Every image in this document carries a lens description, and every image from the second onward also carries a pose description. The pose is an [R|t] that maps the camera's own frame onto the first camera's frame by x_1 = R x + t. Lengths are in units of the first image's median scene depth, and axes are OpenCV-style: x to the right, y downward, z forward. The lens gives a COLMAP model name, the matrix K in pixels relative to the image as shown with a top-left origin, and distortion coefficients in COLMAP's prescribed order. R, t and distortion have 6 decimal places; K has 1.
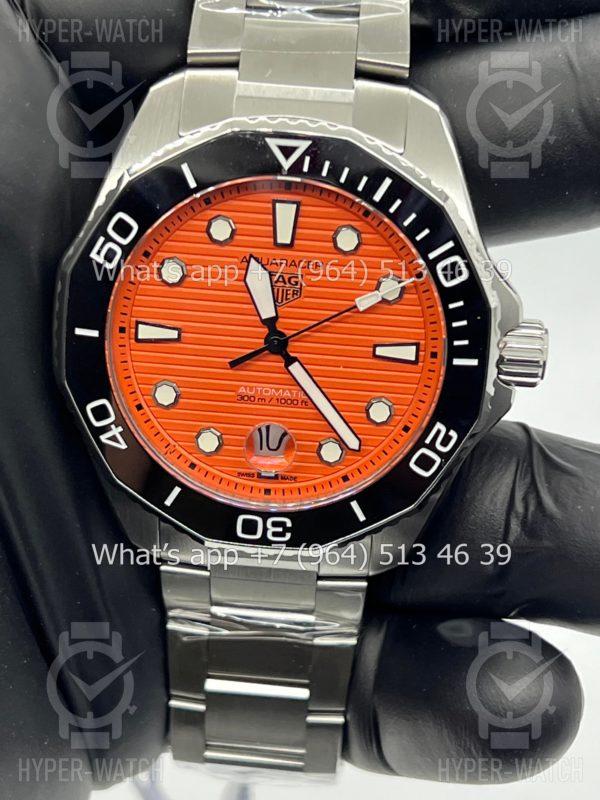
lens RADIAL K [[1822.9, 0, 300.0], [0, 1822.9, 400.0], [0, 0, 1]] dist [0.343251, -0.886102]
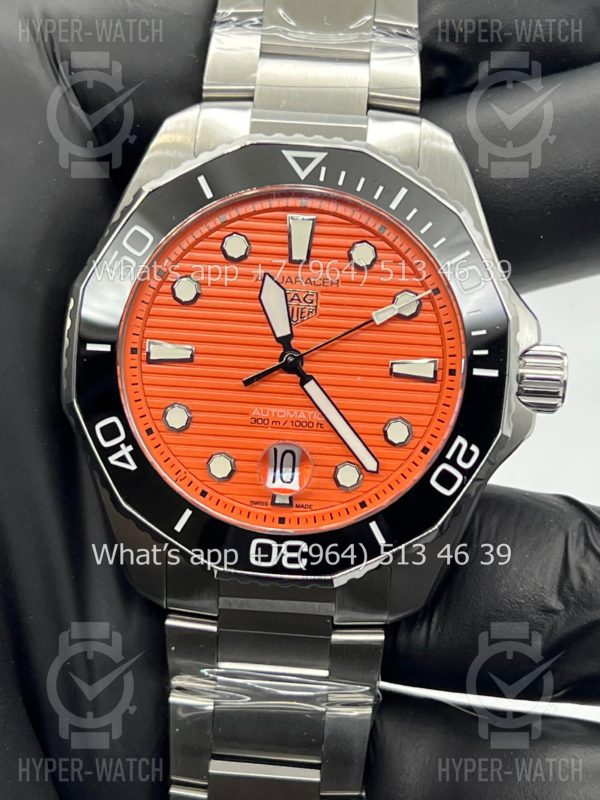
lens RADIAL K [[1822.9, 0, 300.0], [0, 1822.9, 400.0], [0, 0, 1]] dist [0.343251, -0.886102]
pose [[0.999535, 0.000251, 0.030490, -0.038278], [0.007630, 0.966093, -0.258083, 0.242033], [-0.029521, 0.258196, 0.965641, 0.058830]]
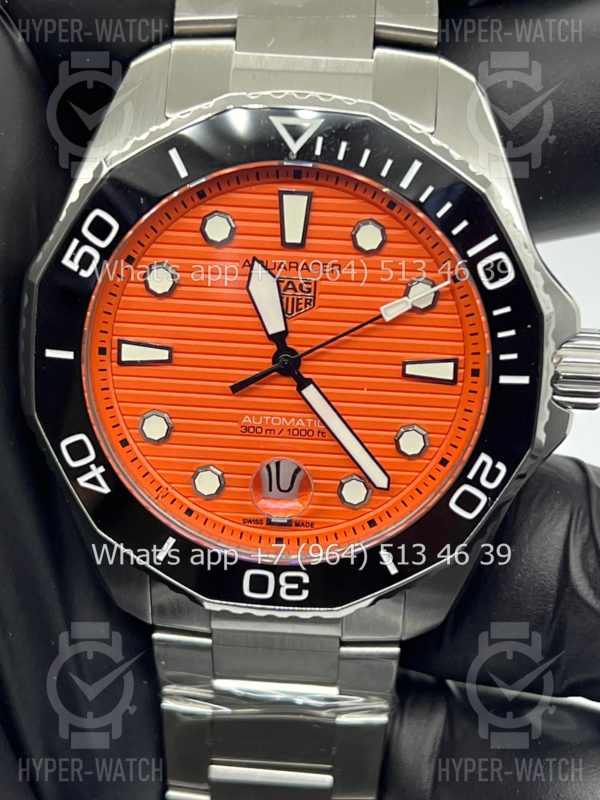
lens RADIAL K [[1822.9, 0, 300.0], [0, 1822.9, 400.0], [0, 0, 1]] dist [0.343251, -0.886102]
pose [[0.999790, -0.020374, 0.002292, -0.009098], [0.020442, 0.999185, -0.034818, 0.015243], [-0.001581, 0.034857, 0.999391, 0.163821]]
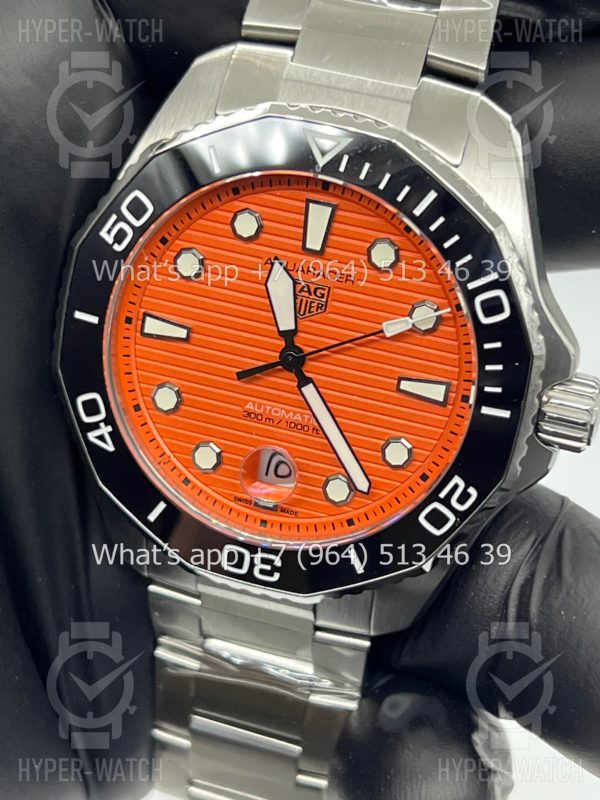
lens RADIAL K [[1822.9, 0, 300.0], [0, 1822.9, 400.0], [0, 0, 1]] dist [0.343251, -0.886102]
pose [[0.977148, 0.147859, -0.152710, 0.129689], [-0.148762, 0.988857, 0.005561, -0.017189], [0.151831, 0.017284, 0.988255, 0.123049]]
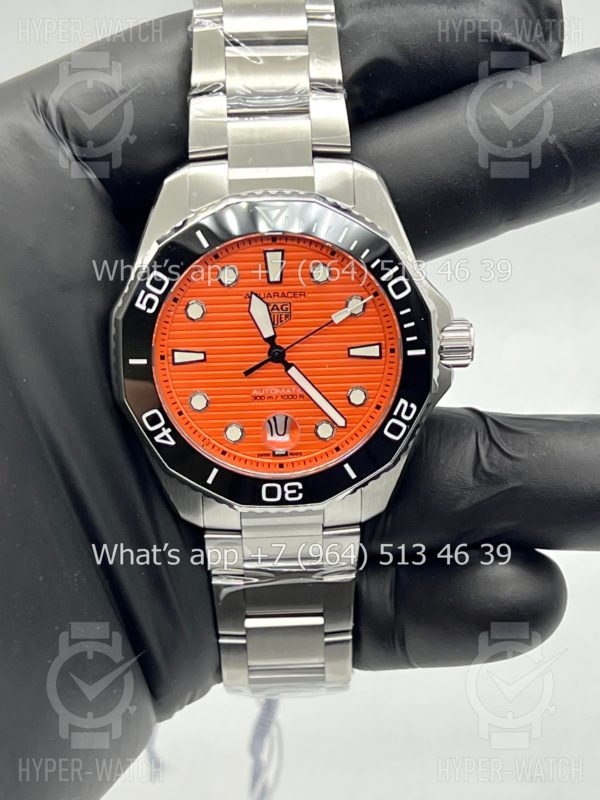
lens RADIAL K [[1822.9, 0, 300.0], [0, 1822.9, 400.0], [0, 0, 1]] dist [0.343251, -0.886102]
pose [[0.992397, -0.109962, 0.055285, -0.074803], [0.112238, 0.992880, -0.039901, 0.058702], [-0.050504, 0.045803, 0.997673, -0.356541]]
